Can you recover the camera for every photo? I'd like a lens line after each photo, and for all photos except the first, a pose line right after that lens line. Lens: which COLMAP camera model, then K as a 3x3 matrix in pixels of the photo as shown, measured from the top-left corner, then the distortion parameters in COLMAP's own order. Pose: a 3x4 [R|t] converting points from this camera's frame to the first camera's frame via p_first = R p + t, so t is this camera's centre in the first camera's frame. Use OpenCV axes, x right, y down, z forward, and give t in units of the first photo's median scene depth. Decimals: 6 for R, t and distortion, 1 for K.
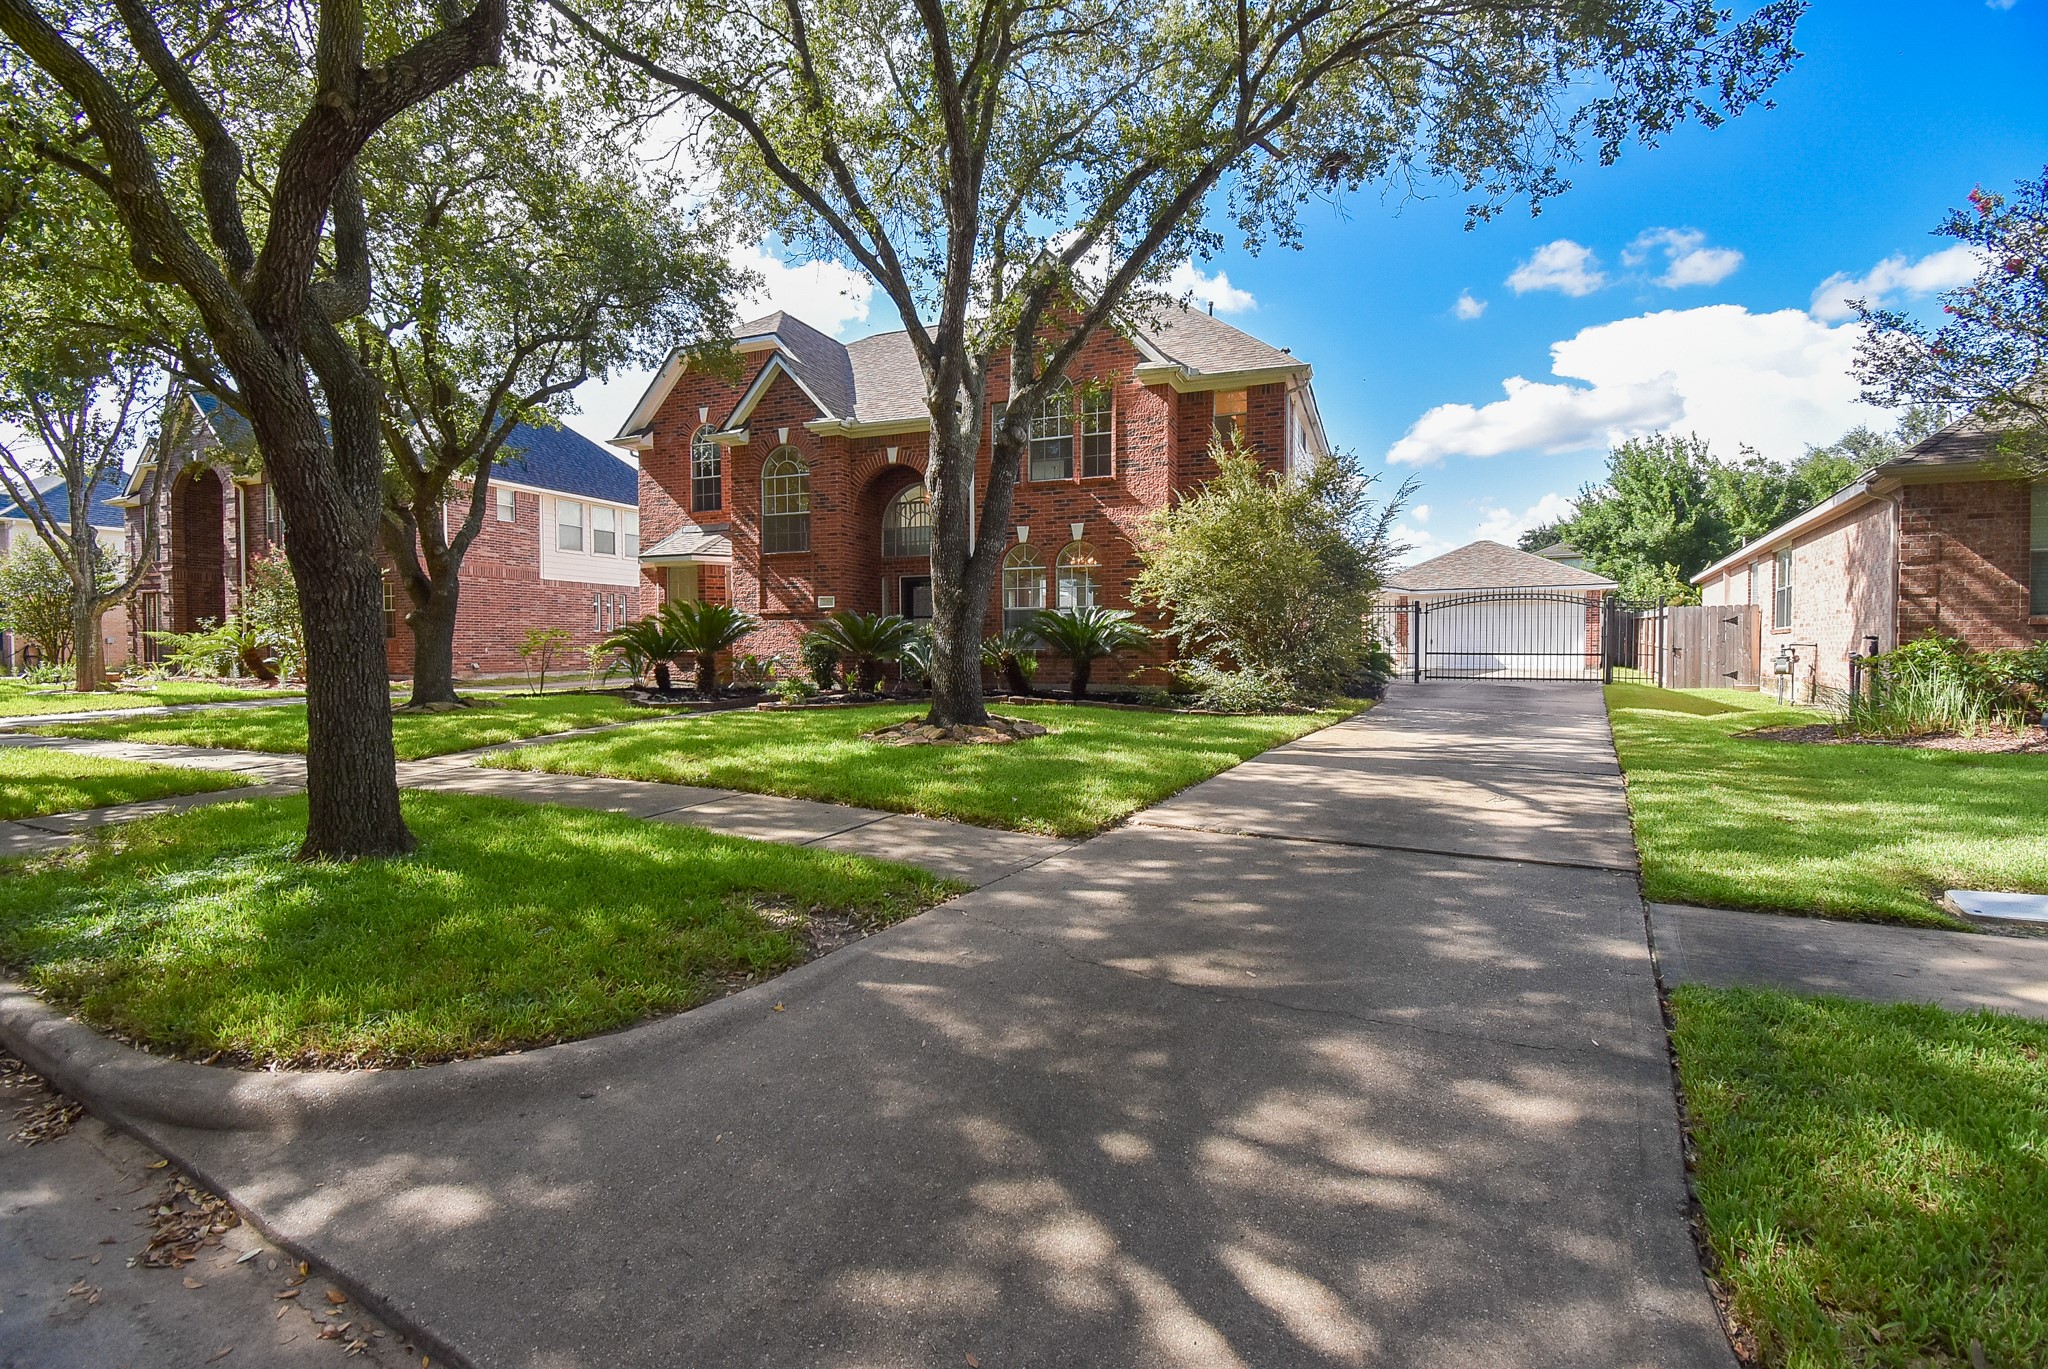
lens RADIAL K [[907.9, 0, 1021.2], [0, 907.9, 686.2], [0, 0, 1]] dist [0.009958, -0.018869]
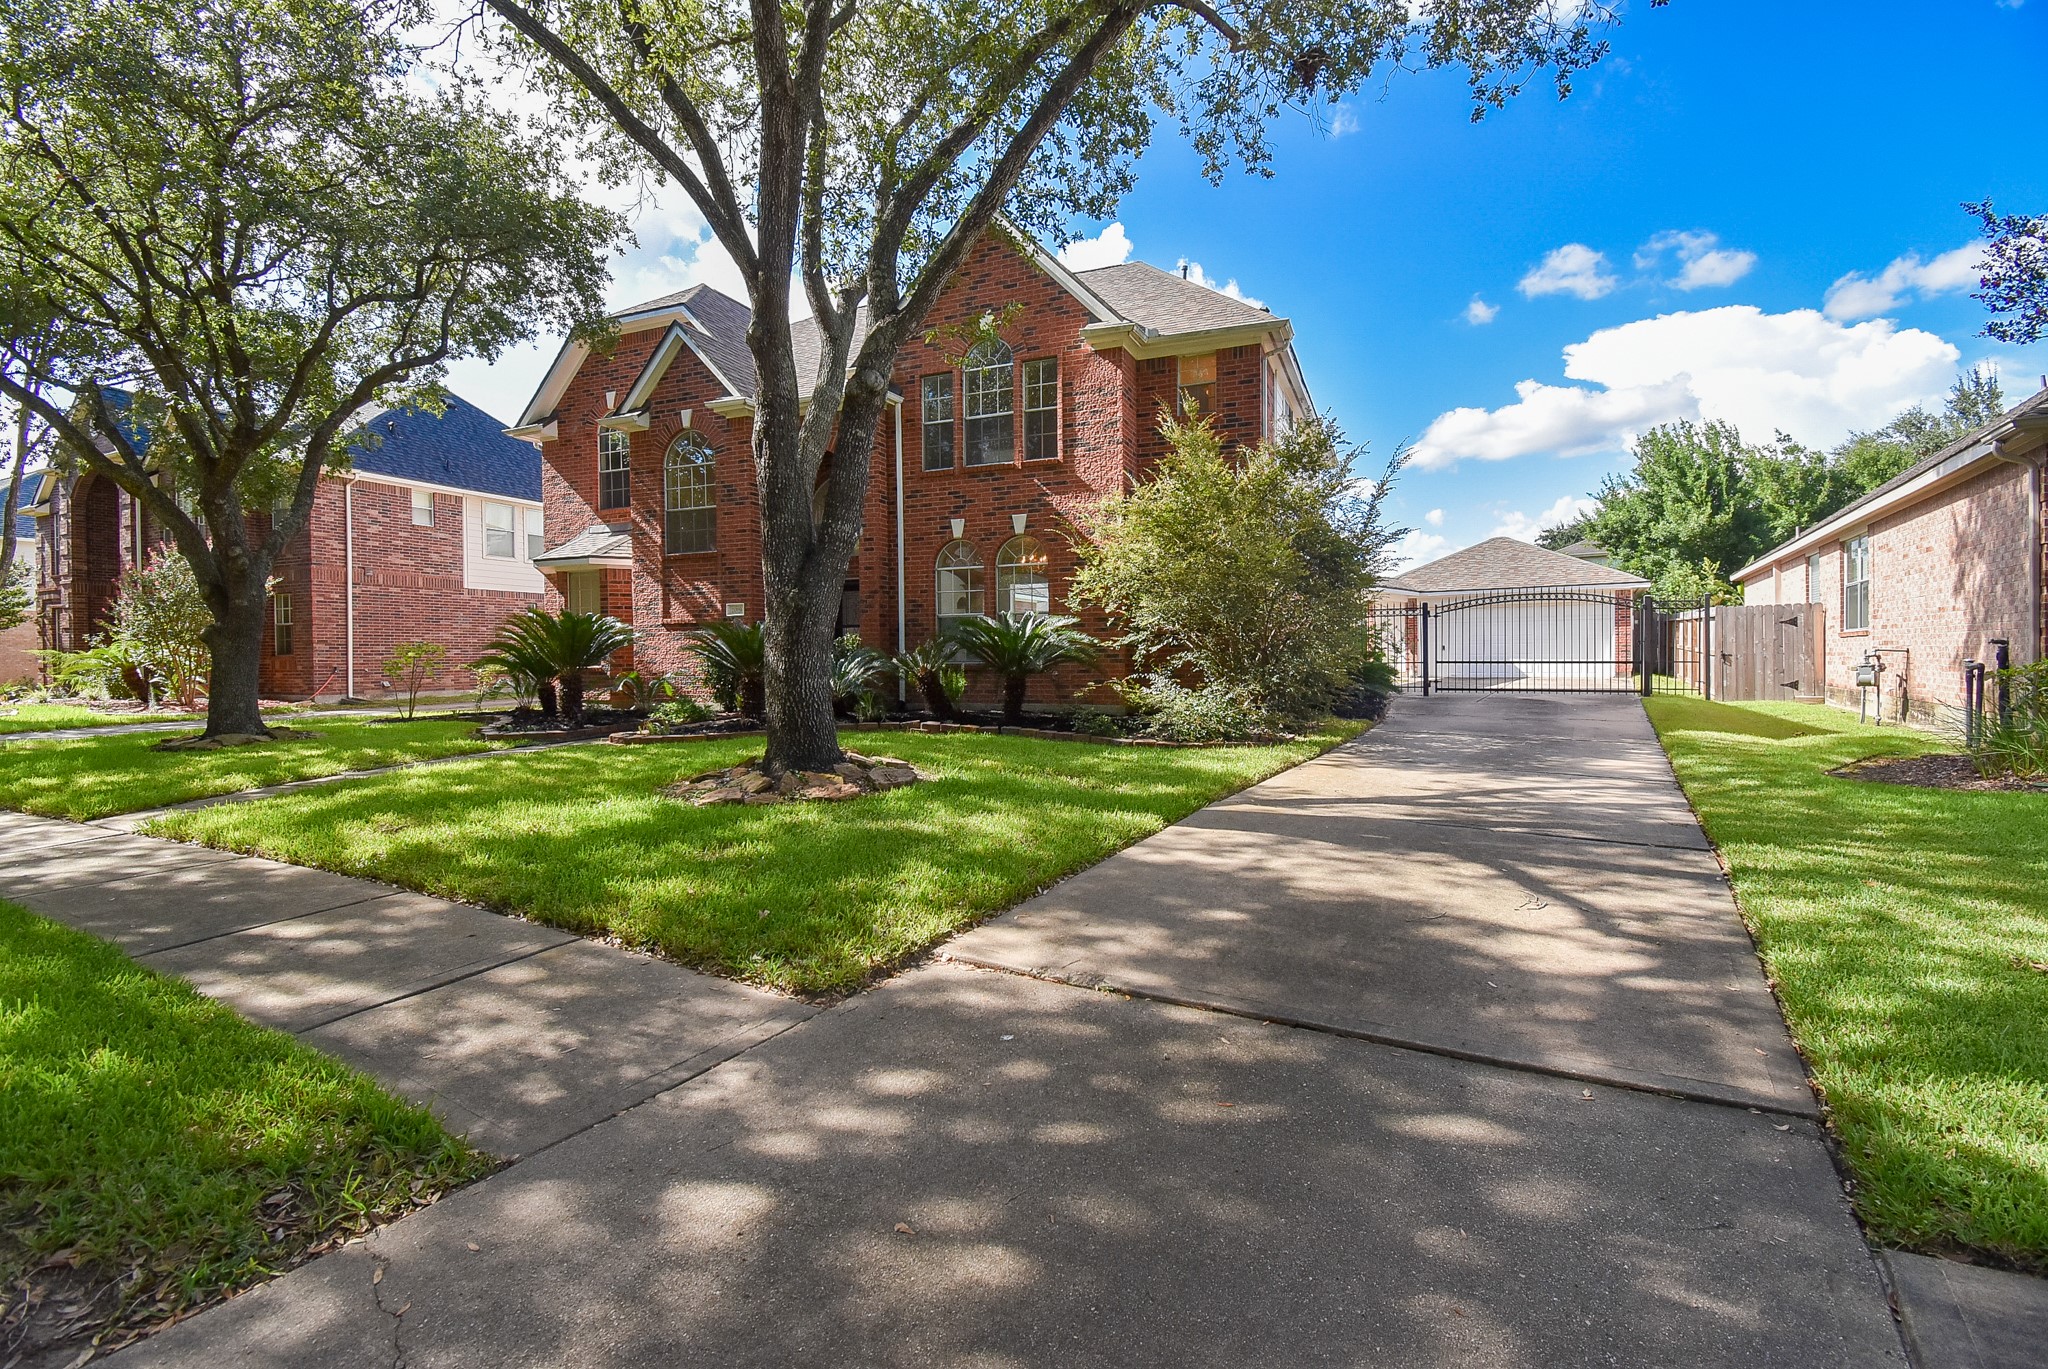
lens RADIAL K [[907.9, 0, 1024.4], [0, 907.9, 681.4], [0, 0, 1]] dist [0.009958, -0.018869]
pose [[0.999890, -0.008361, -0.012288, 0.069746], [0.008190, 0.999870, -0.013872, -0.010190], [0.012402, 0.013769, 0.999828, 0.140688]]
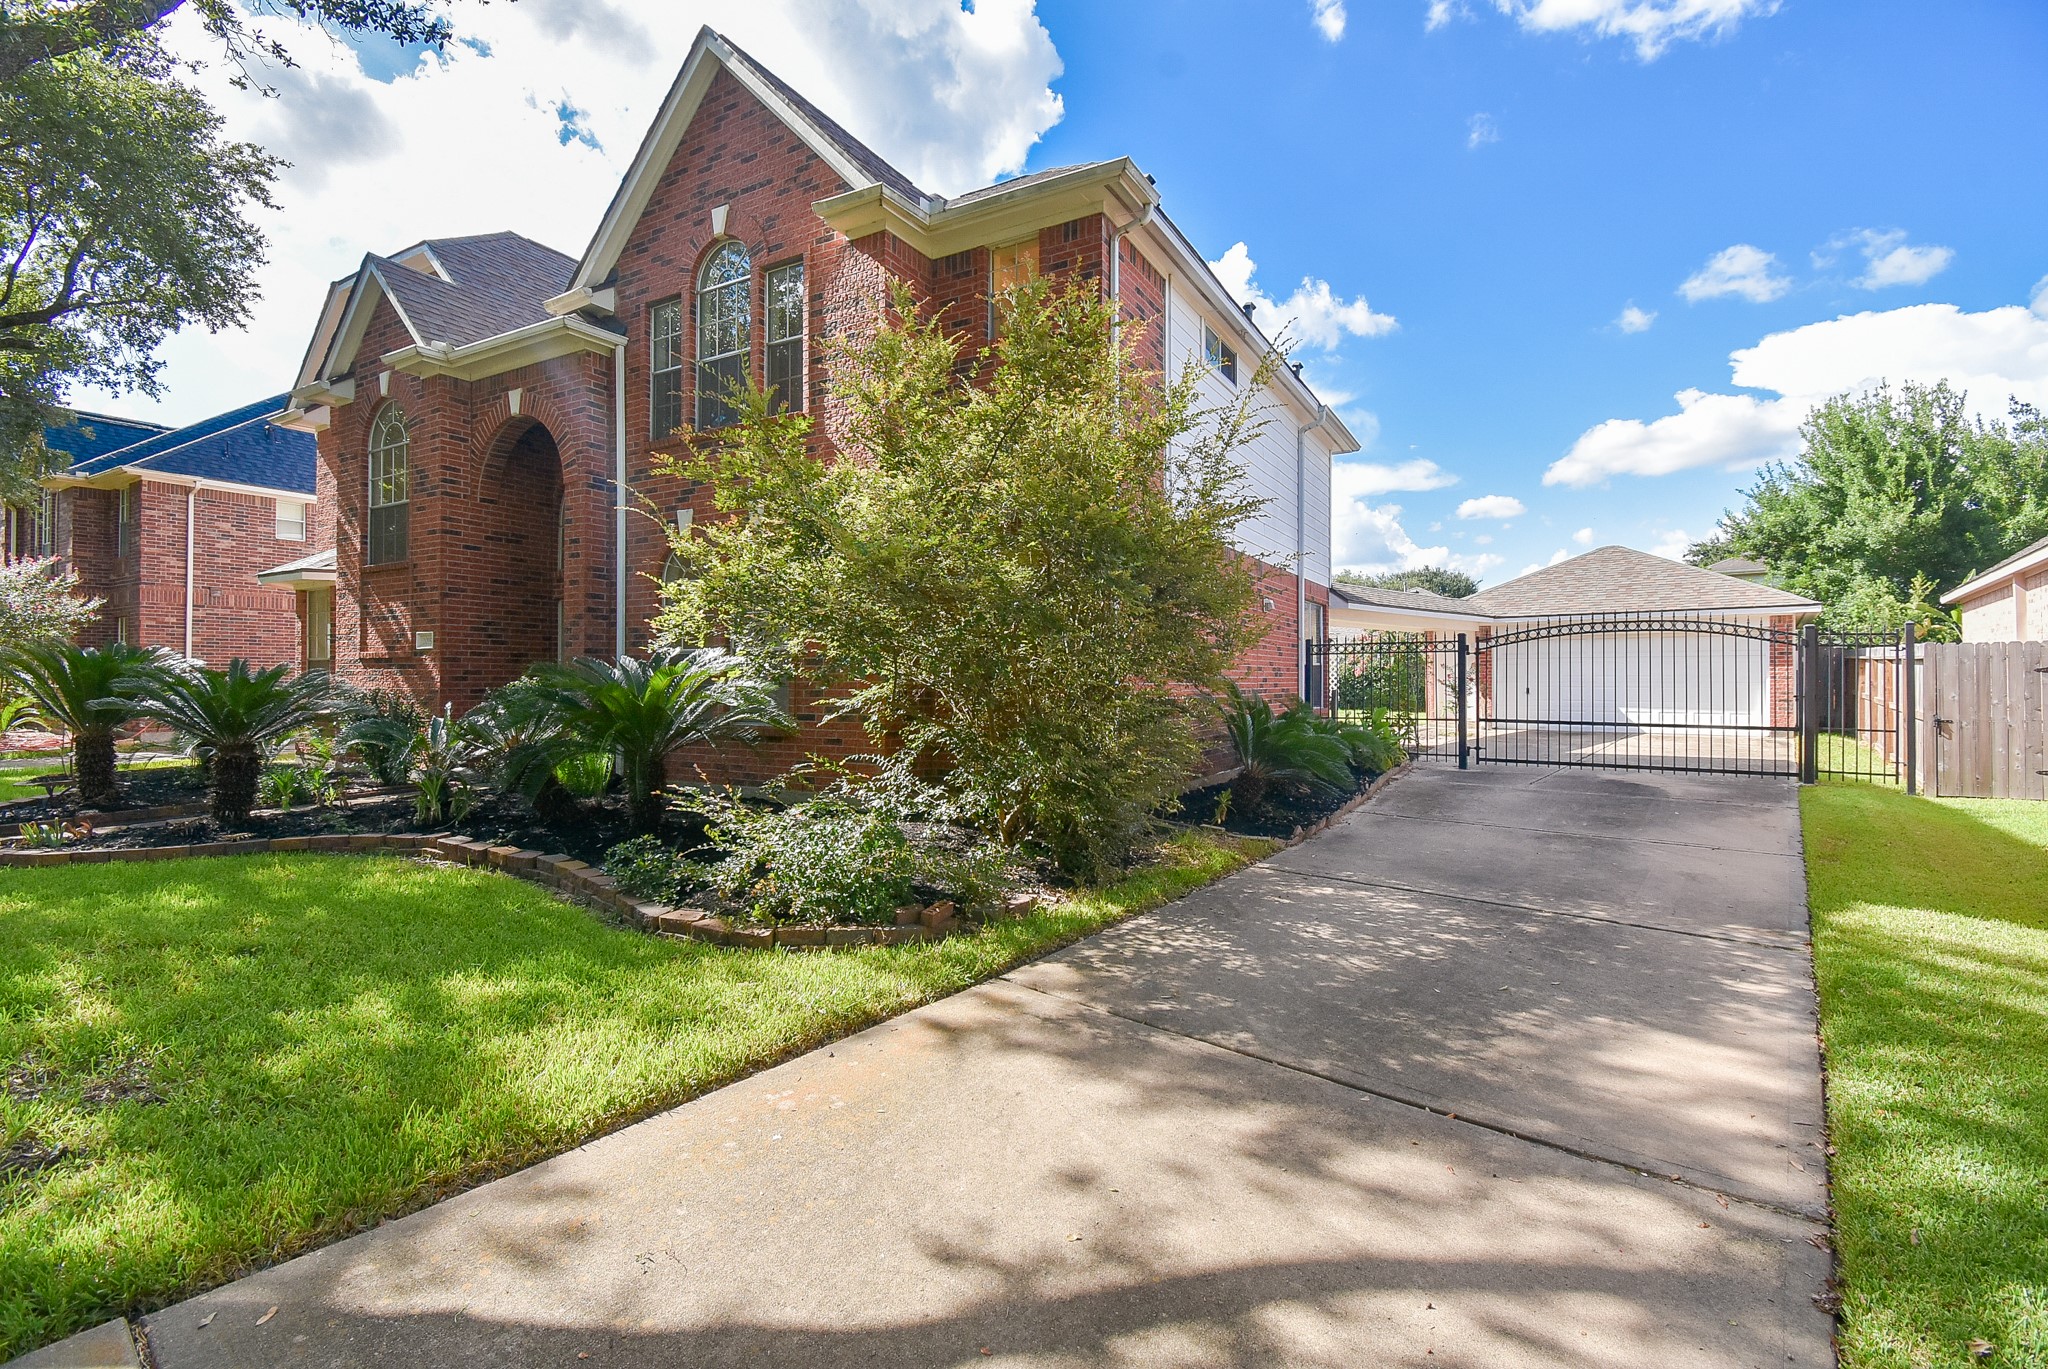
lens RADIAL K [[907.9, 0, 1019.7], [0, 907.9, 689.4], [0, 0, 1]] dist [0.009958, -0.018869]
pose [[0.989960, 0.004228, -0.141285, 0.279233], [-0.008647, 0.999492, -0.030678, -0.042782], [0.141083, 0.031592, 0.989494, 0.434645]]
